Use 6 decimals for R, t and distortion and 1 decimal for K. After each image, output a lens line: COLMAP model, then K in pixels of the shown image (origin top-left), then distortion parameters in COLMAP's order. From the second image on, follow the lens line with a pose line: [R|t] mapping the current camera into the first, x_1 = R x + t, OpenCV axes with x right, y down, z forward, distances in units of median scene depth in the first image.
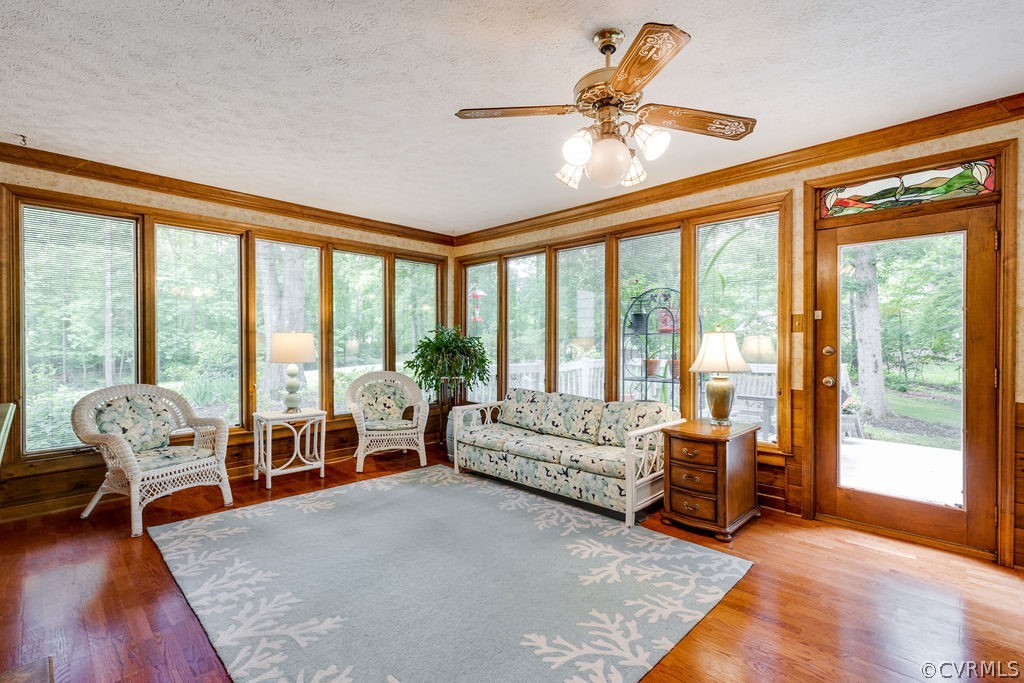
lens RADIAL K [[459.1, 0, 512.0], [0, 459.1, 341.5], [0, 0, 1]] dist [-0.000938, -0.000003]
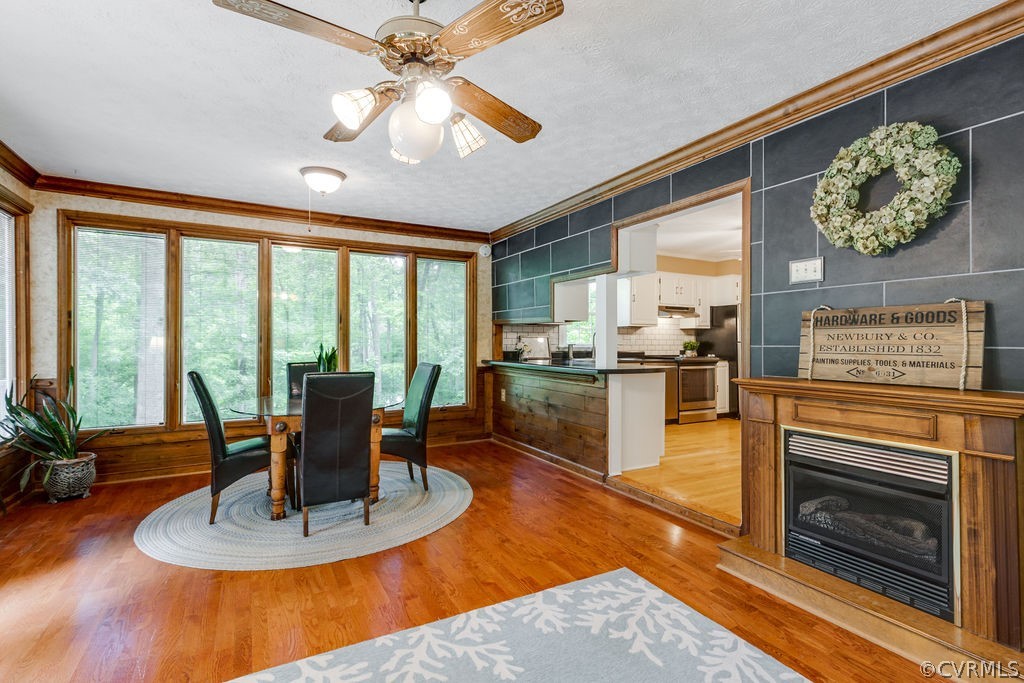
lens RADIAL K [[482.4, 0, 512.0], [0, 482.4, 341.5], [0, 0, 1]] dist [-0.000660, -0.000122]
pose [[-0.955296, -0.006766, 0.295574, -0.141625], [-0.008214, 0.999960, -0.003657, 0.006639], [-0.295537, -0.005921, -0.955313, 1.148454]]
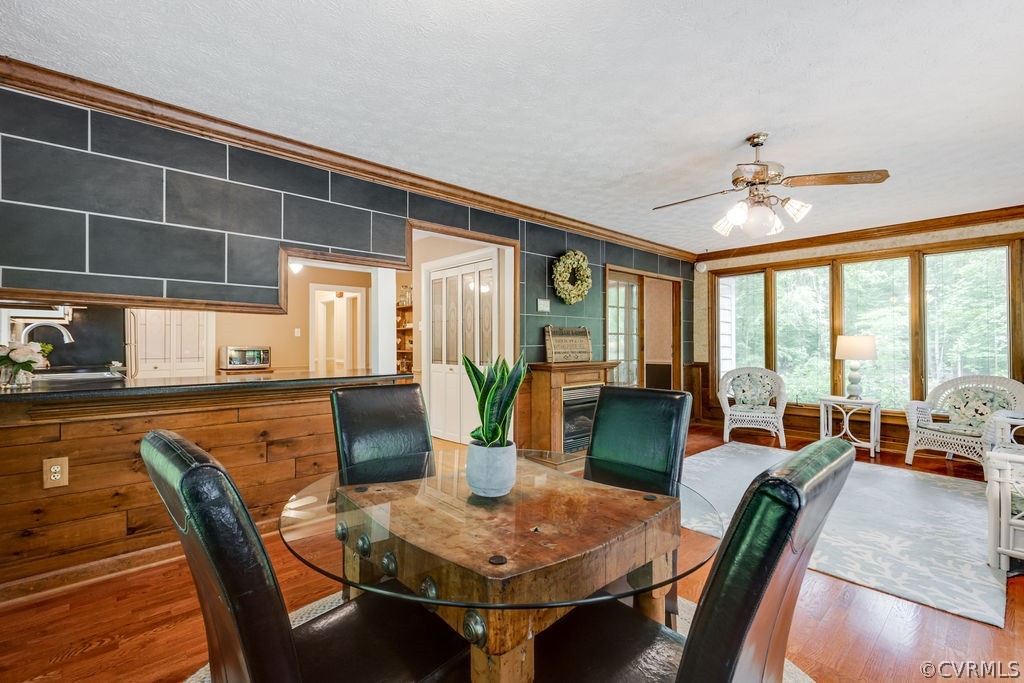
lens RADIAL K [[459.1, 0, 512.0], [0, 459.1, 341.5], [0, 0, 1]] dist [-0.000938, -0.000003]
pose [[-0.052319, -0.004921, -0.998618, 1.113014], [0.002037, 0.999985, -0.005034, 0.001338], [0.998628, -0.002297, -0.052308, 0.177812]]
